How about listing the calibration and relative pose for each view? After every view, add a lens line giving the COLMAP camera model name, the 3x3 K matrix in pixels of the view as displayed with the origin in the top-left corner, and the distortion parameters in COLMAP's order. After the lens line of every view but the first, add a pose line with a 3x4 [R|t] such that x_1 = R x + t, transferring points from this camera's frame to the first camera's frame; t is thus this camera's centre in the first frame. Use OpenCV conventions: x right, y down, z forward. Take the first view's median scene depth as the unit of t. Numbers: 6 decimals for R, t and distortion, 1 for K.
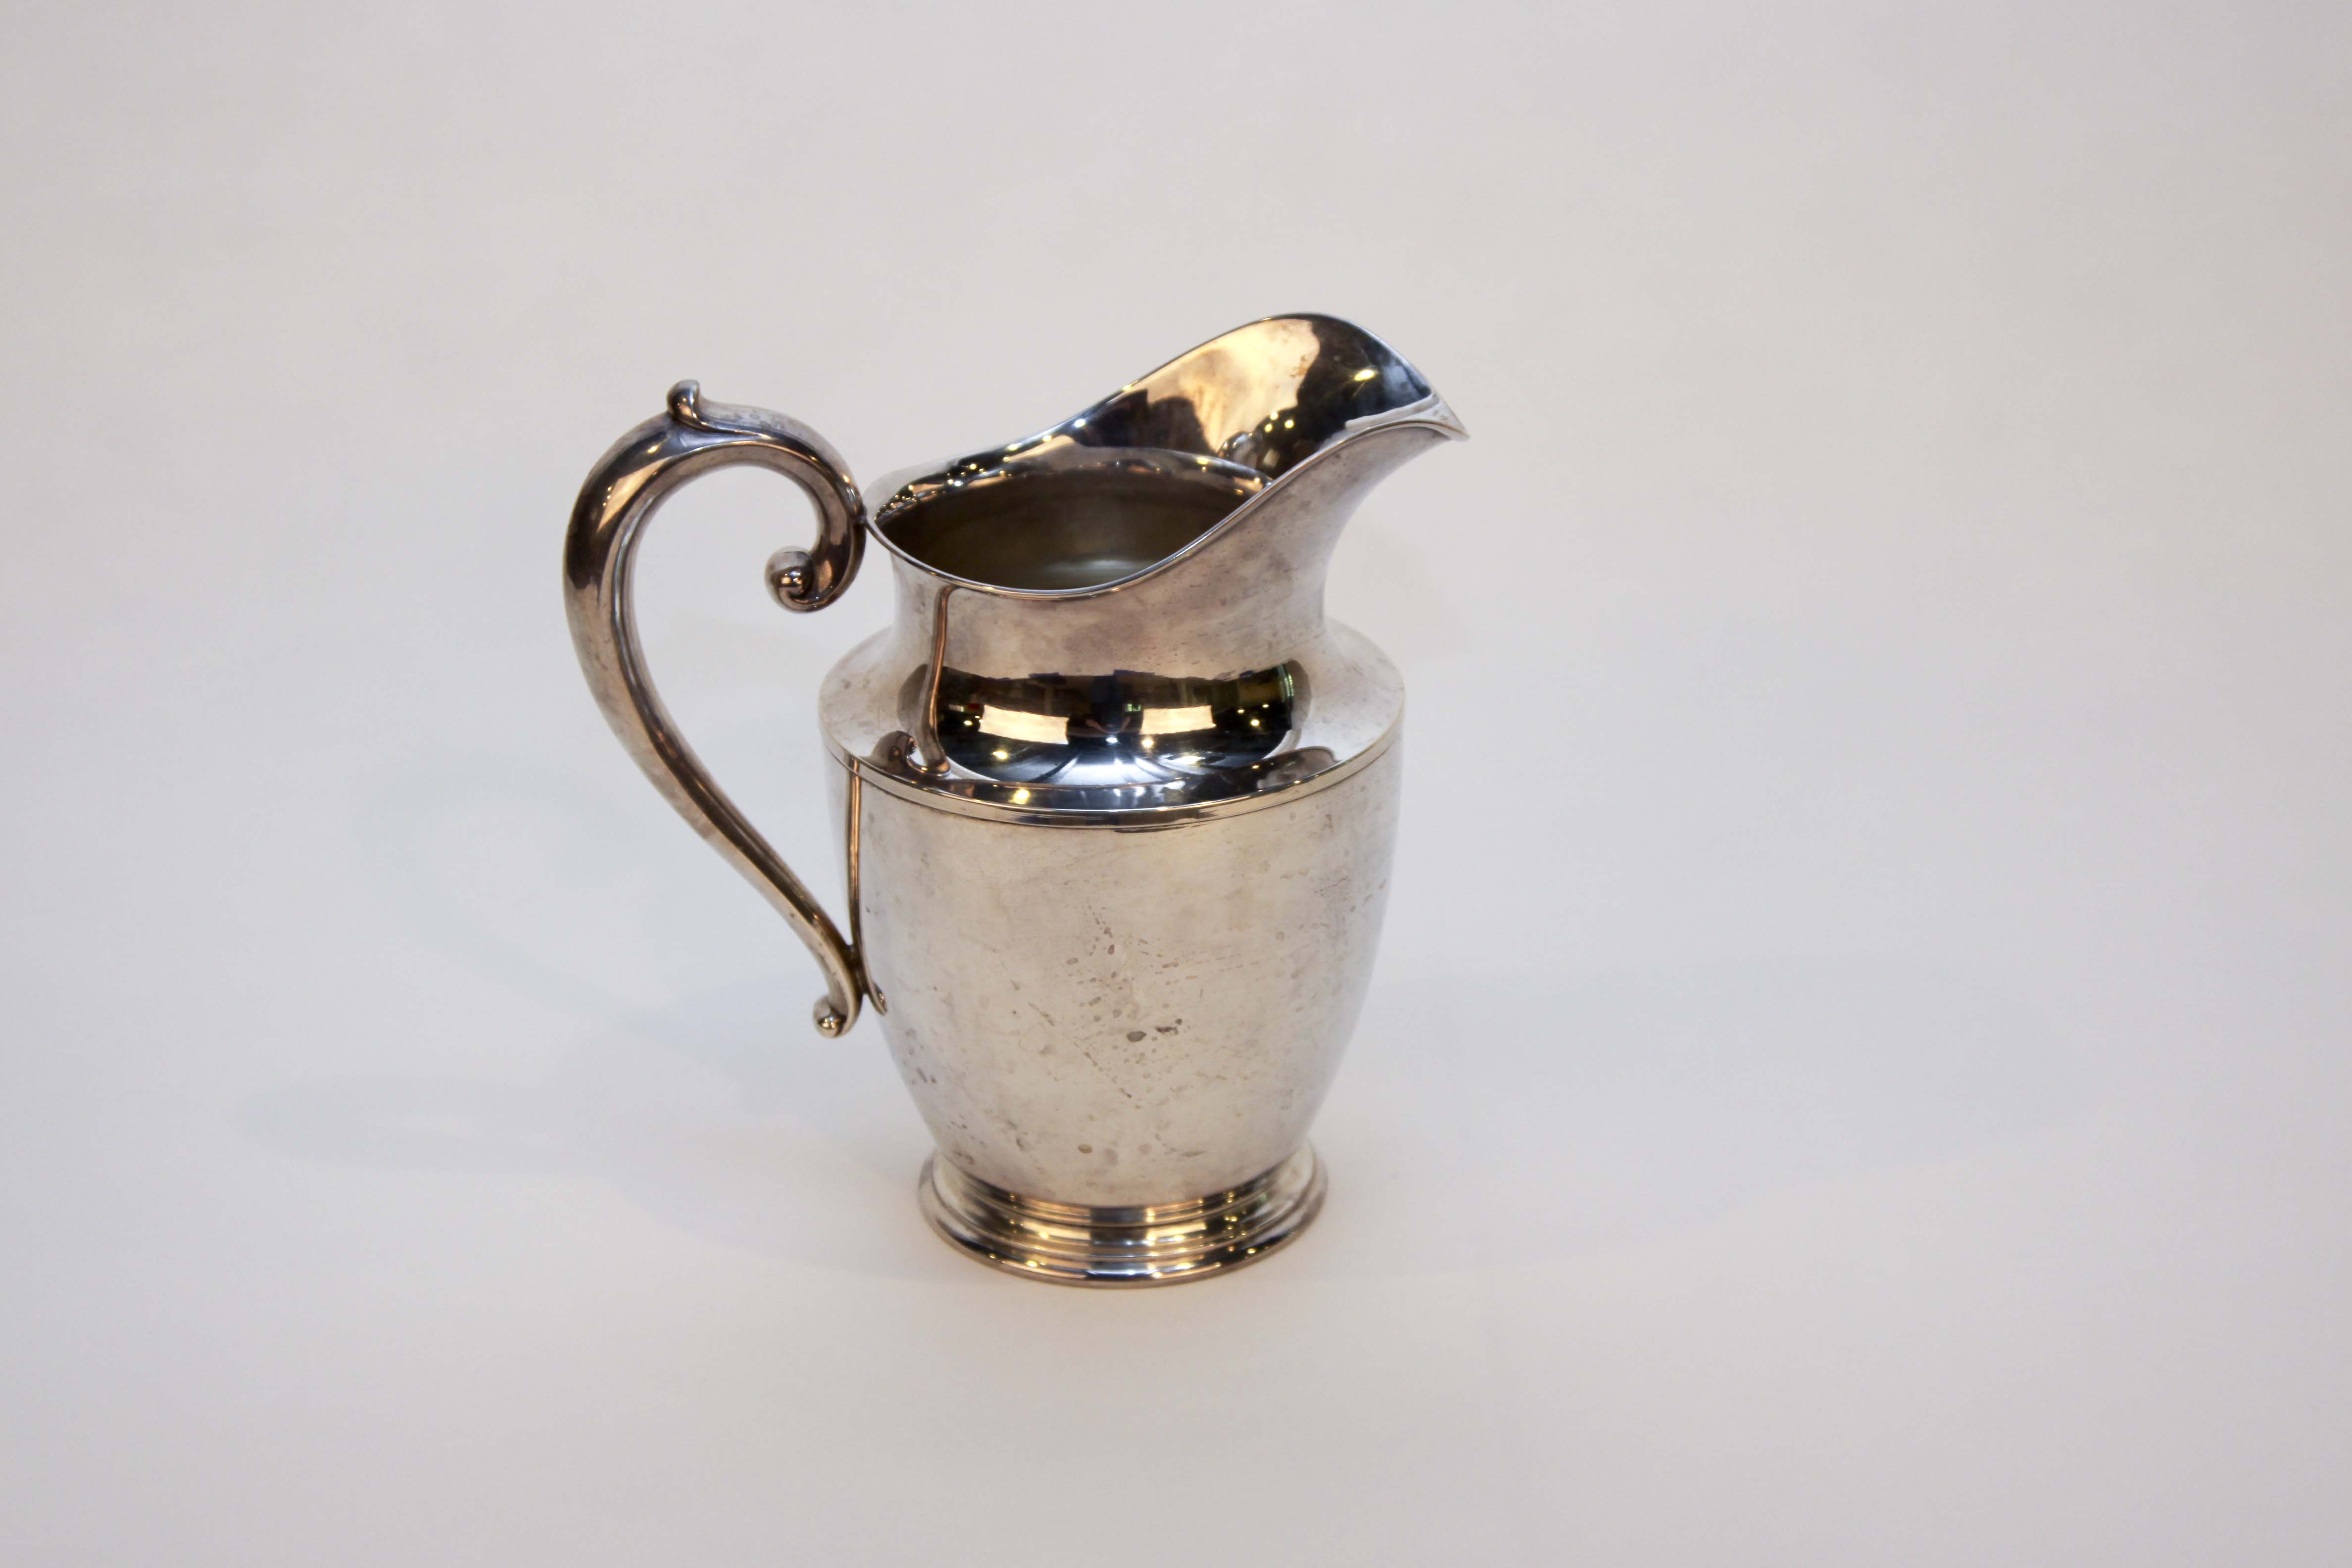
lens RADIAL K [[4386.8, 0, 1176.0], [0, 4386.8, 784.0], [0, 0, 1]] dist [0.024769, 0.037842]
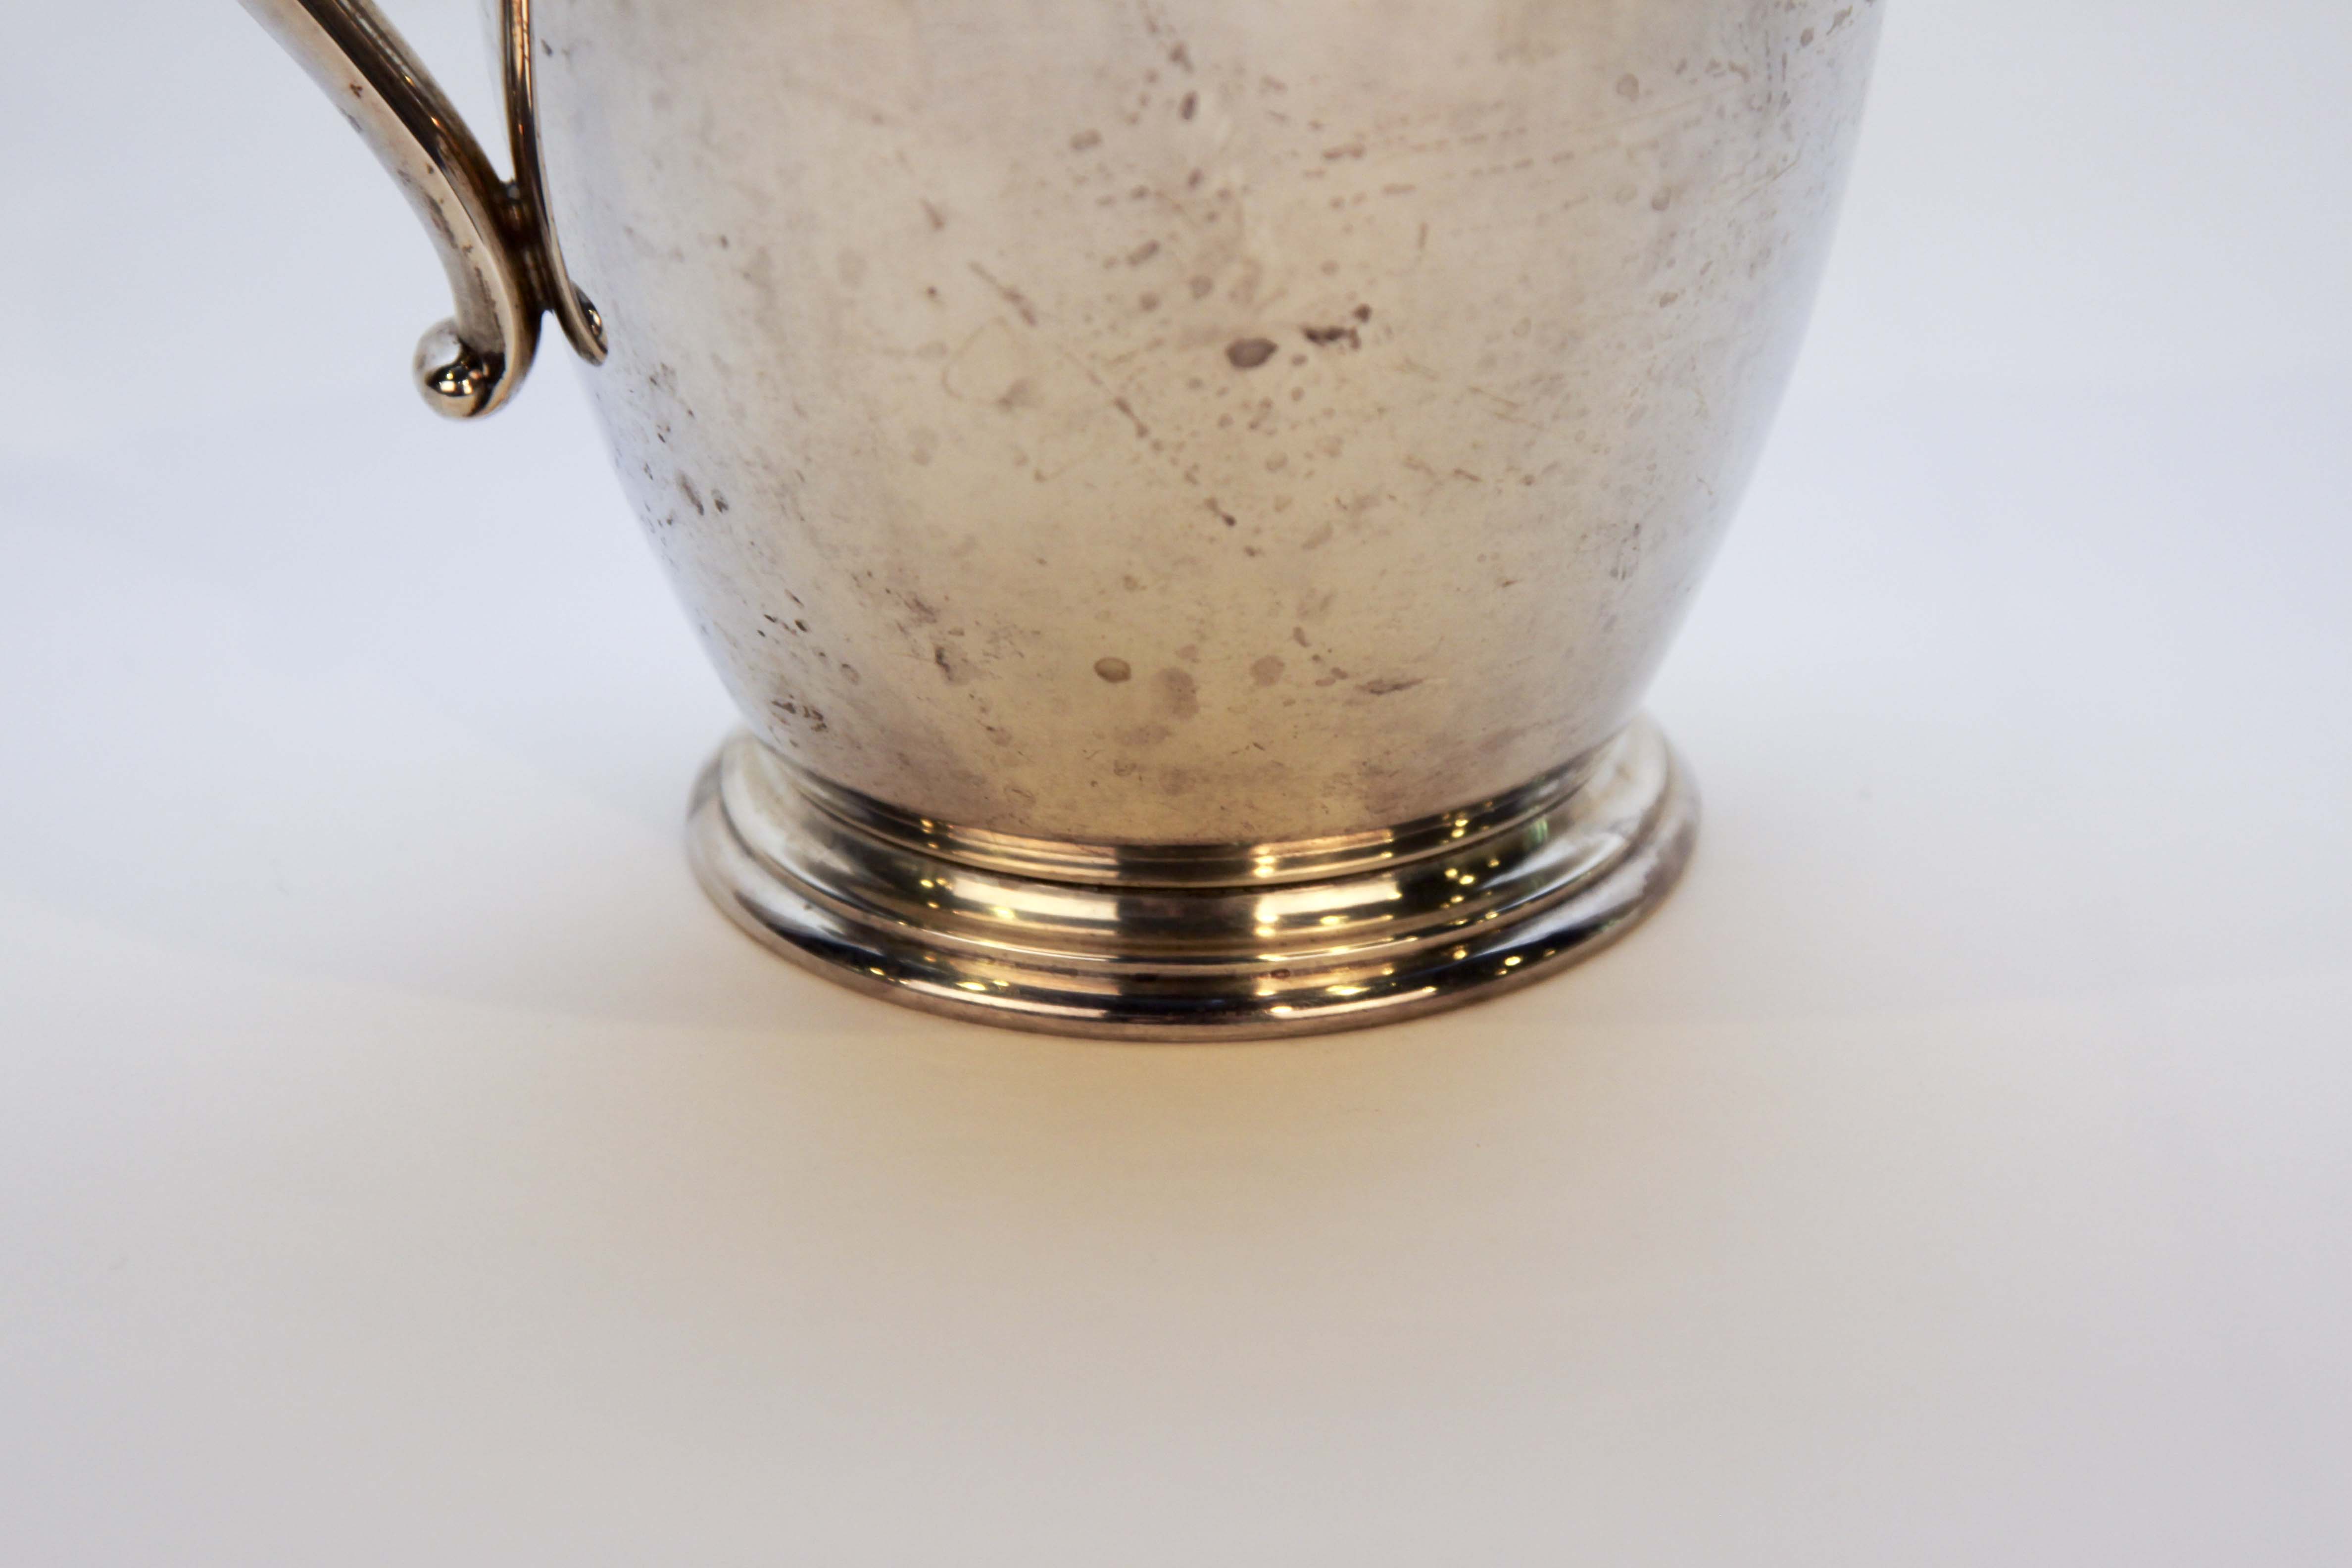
lens RADIAL K [[6539.7, 0, 1176.0], [0, 6539.7, 784.0], [0, 0, 1]] dist [0.127223, 0.375772]
pose [[0.999934, -0.003978, 0.010775, -0.021705], [0.003823, 0.999890, 0.014343, 0.086148], [-0.010831, -0.014301, 0.999839, 0.426571]]
